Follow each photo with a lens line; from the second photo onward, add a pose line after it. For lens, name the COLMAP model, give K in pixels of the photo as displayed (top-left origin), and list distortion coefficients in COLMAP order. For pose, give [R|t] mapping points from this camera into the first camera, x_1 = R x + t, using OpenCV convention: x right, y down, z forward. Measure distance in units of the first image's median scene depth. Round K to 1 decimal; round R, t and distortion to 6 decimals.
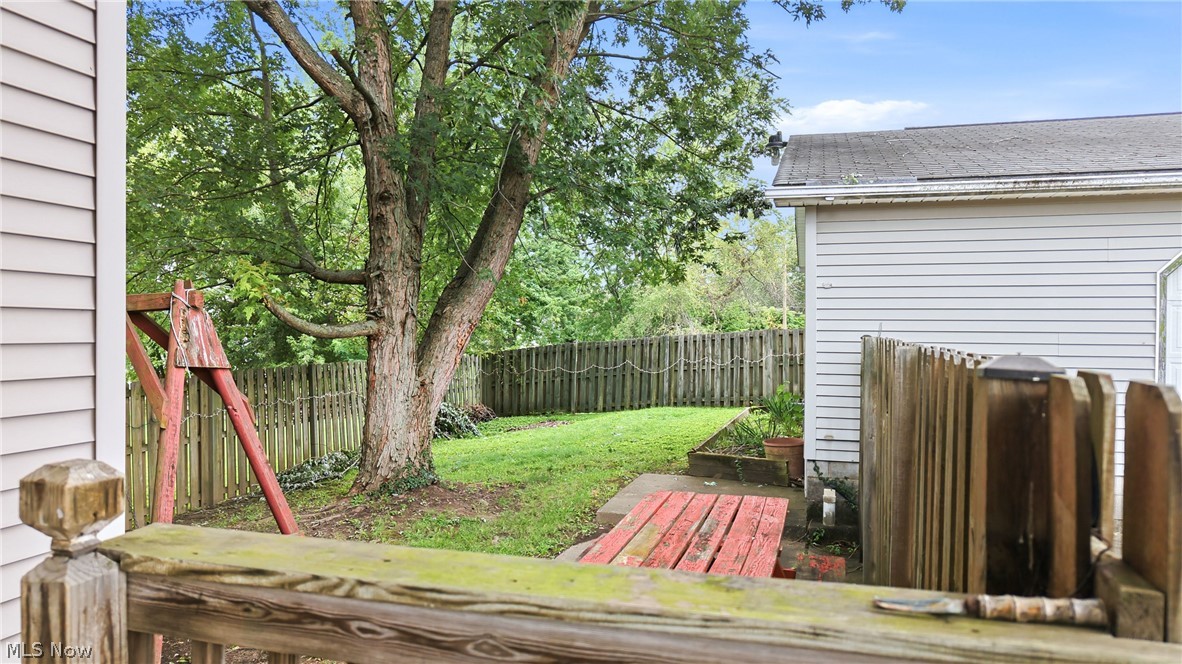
lens RADIAL K [[801.9, 0, 593.6], [0, 801.9, 336.6], [0, 0, 1]] dist [0.031342, -0.078650]
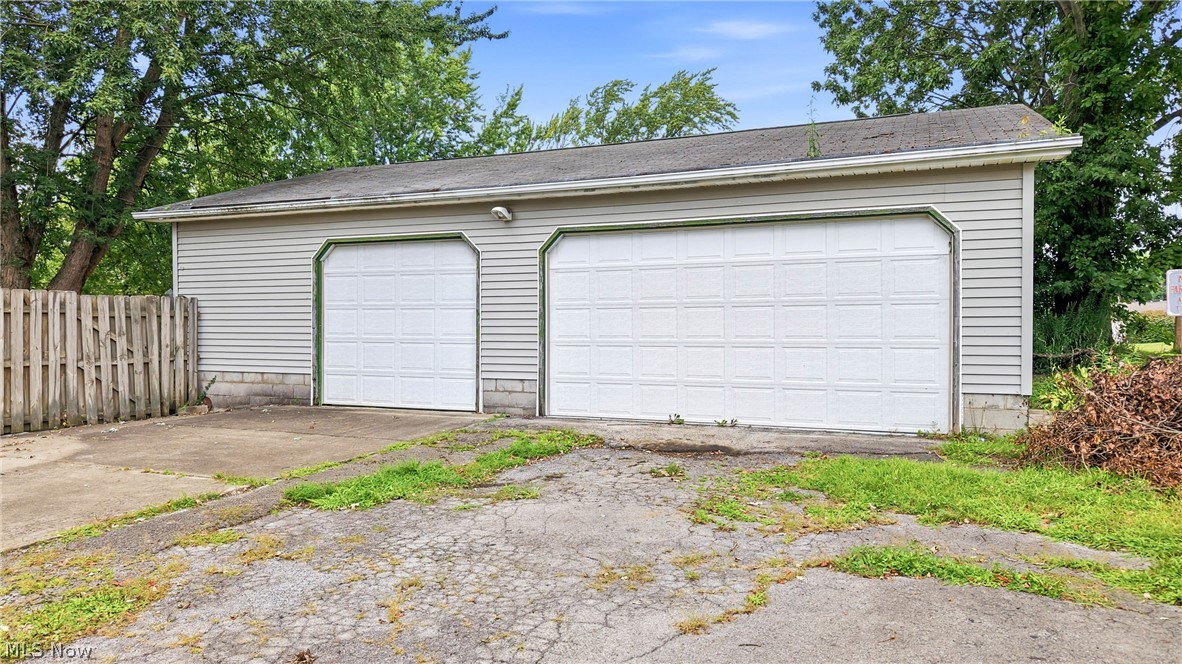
lens RADIAL K [[801.9, 0, 593.6], [0, 801.9, 336.6], [0, 0, 1]] dist [0.031342, -0.078650]
pose [[0.994491, -0.004413, -0.104731, 0.543234], [0.004817, 0.999982, 0.003608, 0.032890], [0.104713, -0.004093, 0.994494, -0.256013]]
